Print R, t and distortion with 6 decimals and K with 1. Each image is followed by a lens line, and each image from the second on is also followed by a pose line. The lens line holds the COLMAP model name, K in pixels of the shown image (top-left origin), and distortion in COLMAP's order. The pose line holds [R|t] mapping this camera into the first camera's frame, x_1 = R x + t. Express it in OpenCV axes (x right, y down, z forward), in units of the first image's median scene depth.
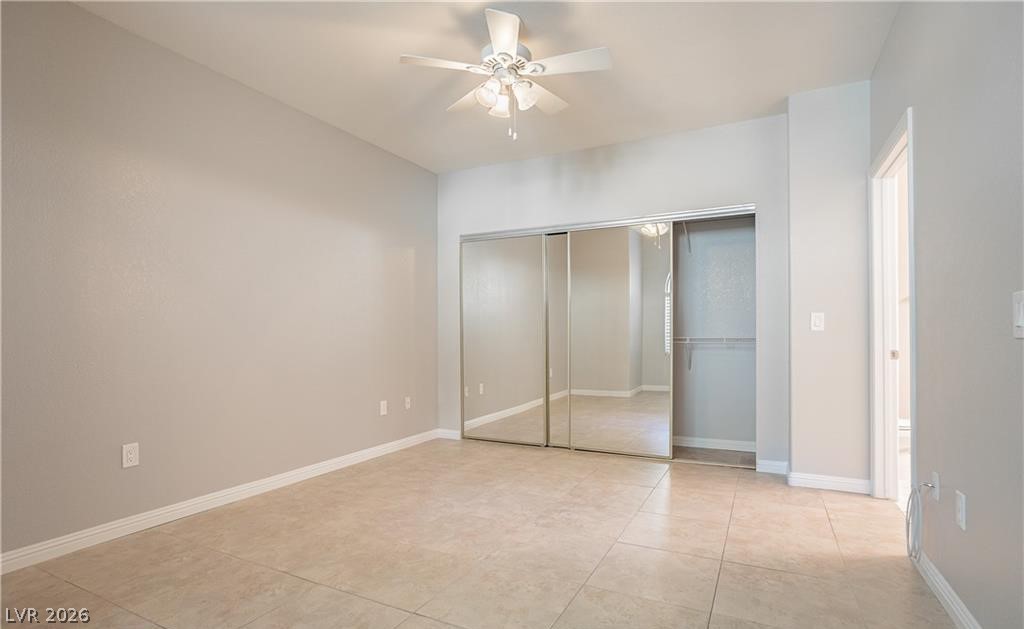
lens RADIAL K [[499.4, 0, 507.2], [0, 499.4, 330.6], [0, 0, 1]] dist [-0.043492, 0.014549]
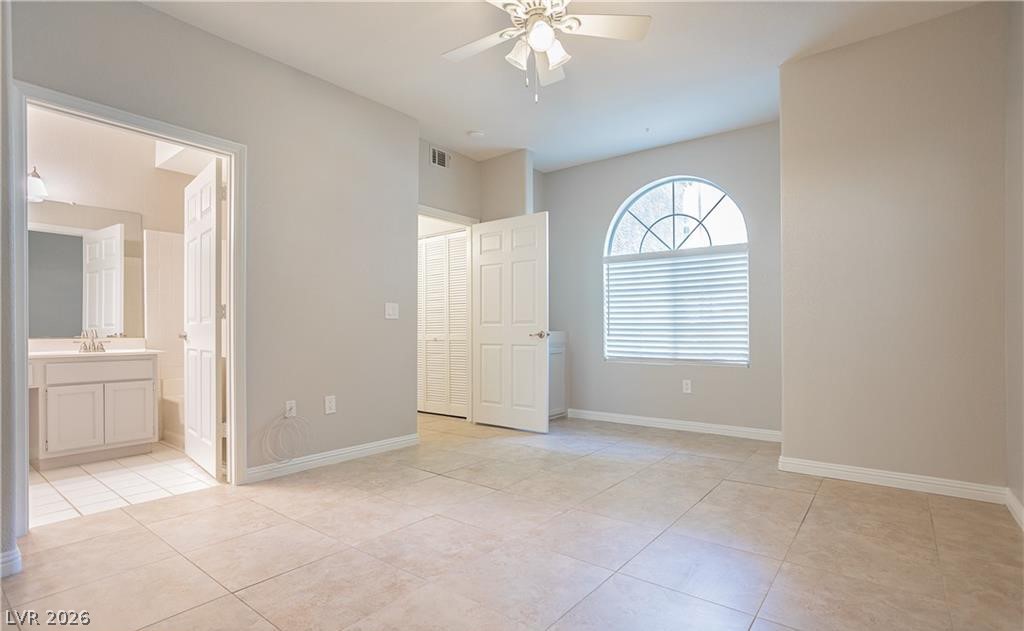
lens RADIAL K [[499.4, 0, 507.2], [0, 499.4, 331.6], [0, 0, 1]] dist [-0.043492, 0.014549]
pose [[-0.980689, 0.009937, 0.195323, -0.107537], [0.007603, 0.999890, -0.012697, 0.060280], [-0.195428, -0.010967, -0.980657, 1.726742]]
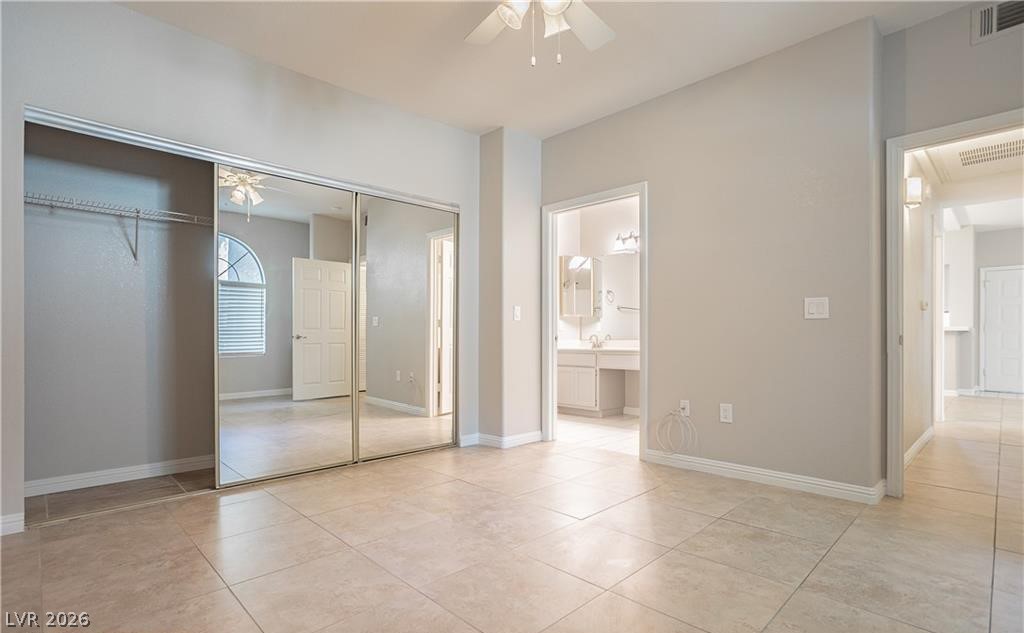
lens RADIAL K [[497.9, 0, 508.6], [0, 497.9, 335.3], [0, 0, 1]] dist [-0.048764, 0.025888]
pose [[0.315538, 0.005634, 0.948896, -0.688819], [-0.009871, 0.999948, -0.002654, 0.048884], [-0.948862, -0.008529, 0.315577, 0.724492]]
